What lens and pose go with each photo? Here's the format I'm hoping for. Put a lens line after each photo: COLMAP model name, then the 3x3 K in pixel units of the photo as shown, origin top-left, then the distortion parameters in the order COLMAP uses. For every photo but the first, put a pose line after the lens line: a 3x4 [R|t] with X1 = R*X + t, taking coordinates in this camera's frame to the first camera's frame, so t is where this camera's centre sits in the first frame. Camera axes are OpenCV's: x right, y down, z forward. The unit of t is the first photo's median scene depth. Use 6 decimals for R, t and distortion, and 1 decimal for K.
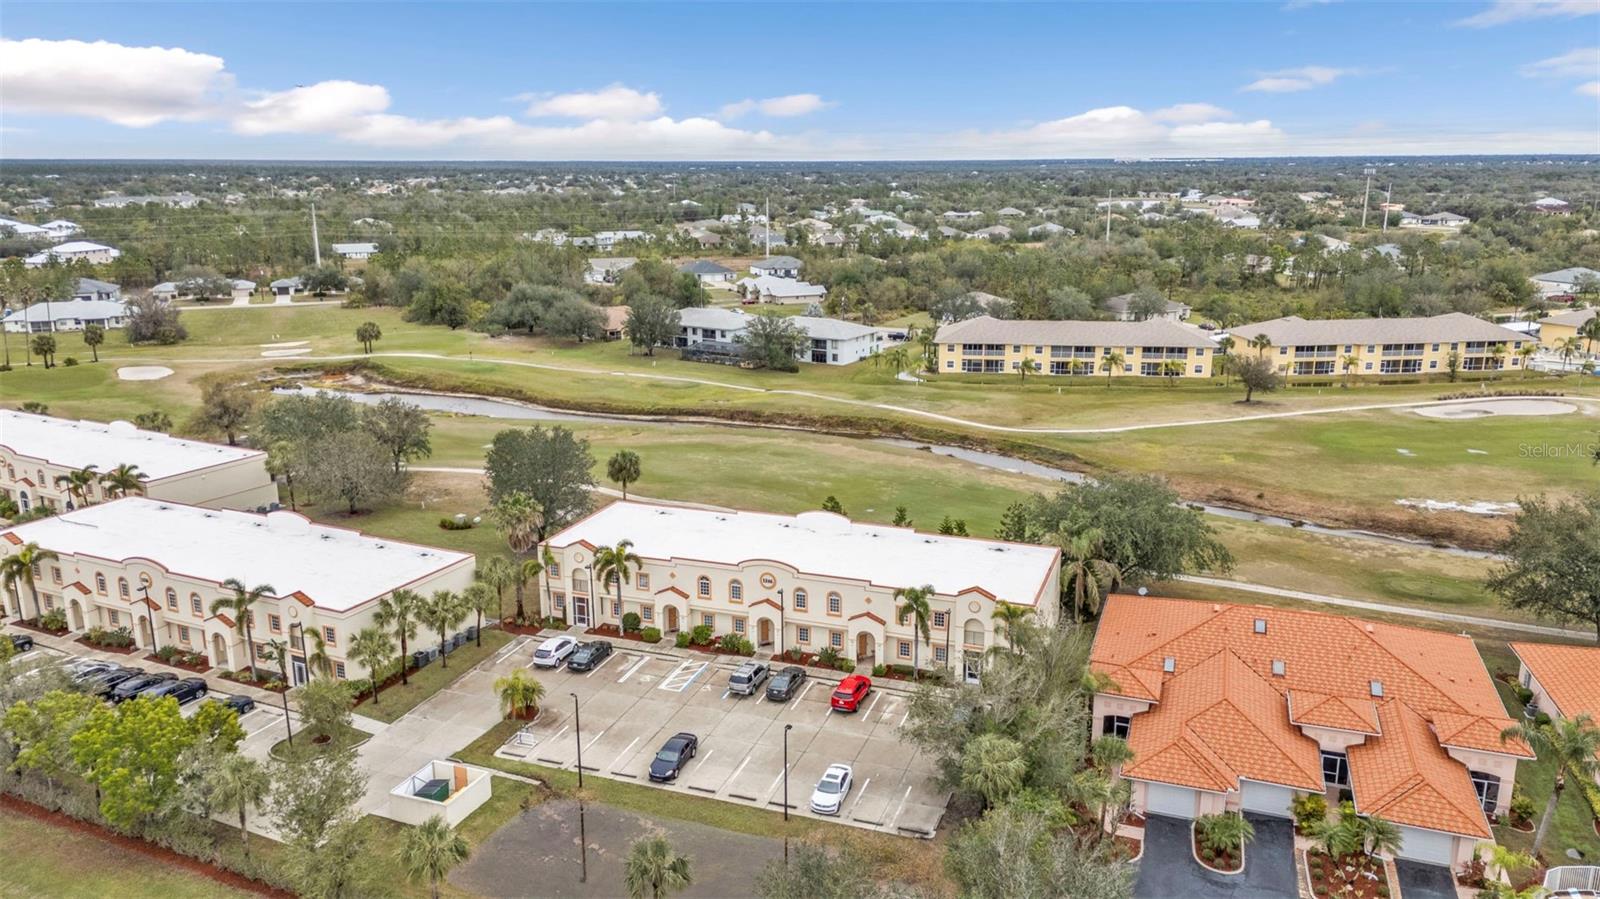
lens RADIAL K [[1170.7, 0, 800.5], [0, 1170.7, 450.3], [0, 0, 1]] dist [0.089750, -0.095273]
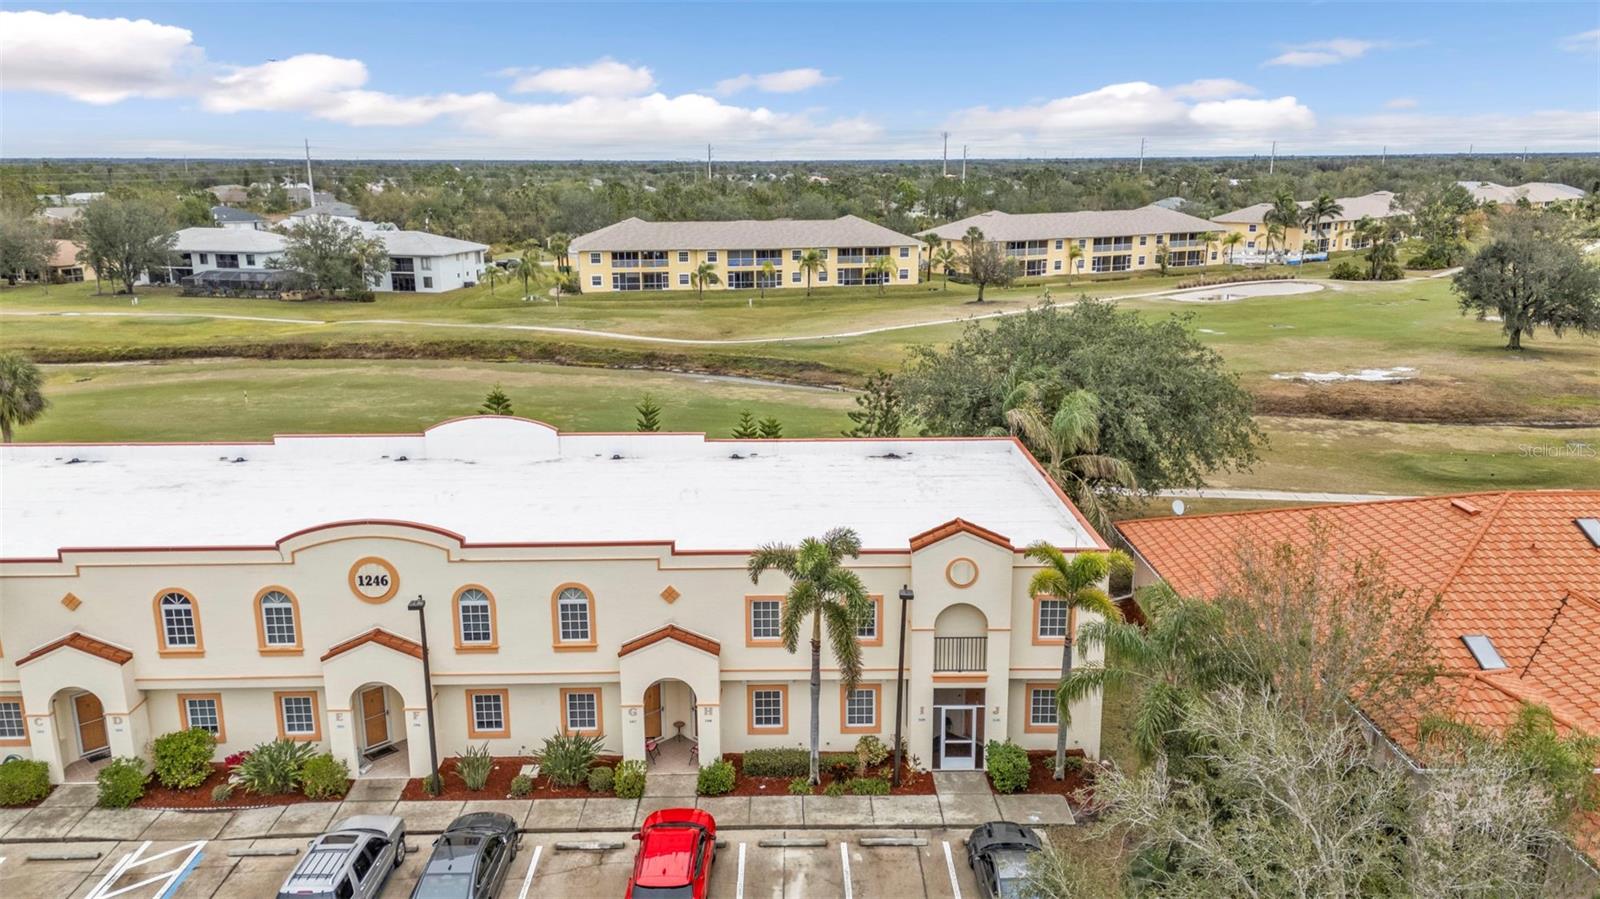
lens RADIAL K [[1170.7, 0, 804.2], [0, 1170.7, 453.9], [0, 0, 1]] dist [0.089750, -0.095273]
pose [[0.936202, -0.086404, 0.340677, -0.023027], [0.085938, 0.996164, 0.016488, 0.073404], [-0.340795, 0.013841, 0.940036, 0.575870]]
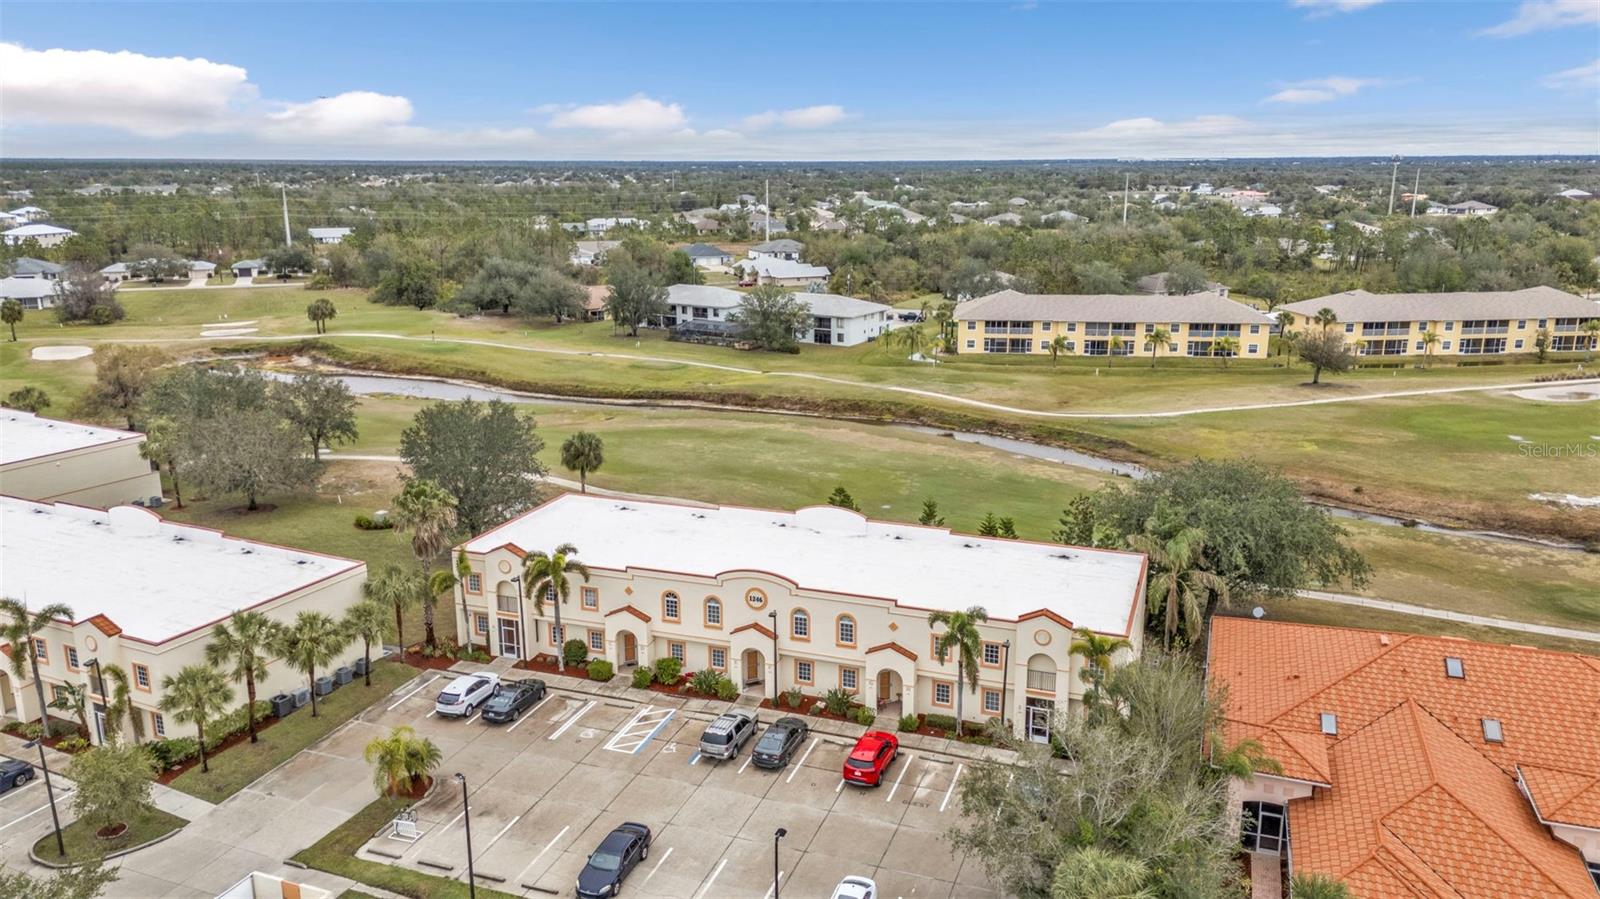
lens RADIAL K [[1170.7, 0, 798.7], [0, 1170.7, 450.3], [0, 0, 1]] dist [0.089750, -0.095273]
pose [[0.999995, 0.000905, -0.003076, 0.001032], [-0.000907, 0.999999, -0.000698, 0.017037], [0.003075, 0.000701, 0.999995, 0.244269]]
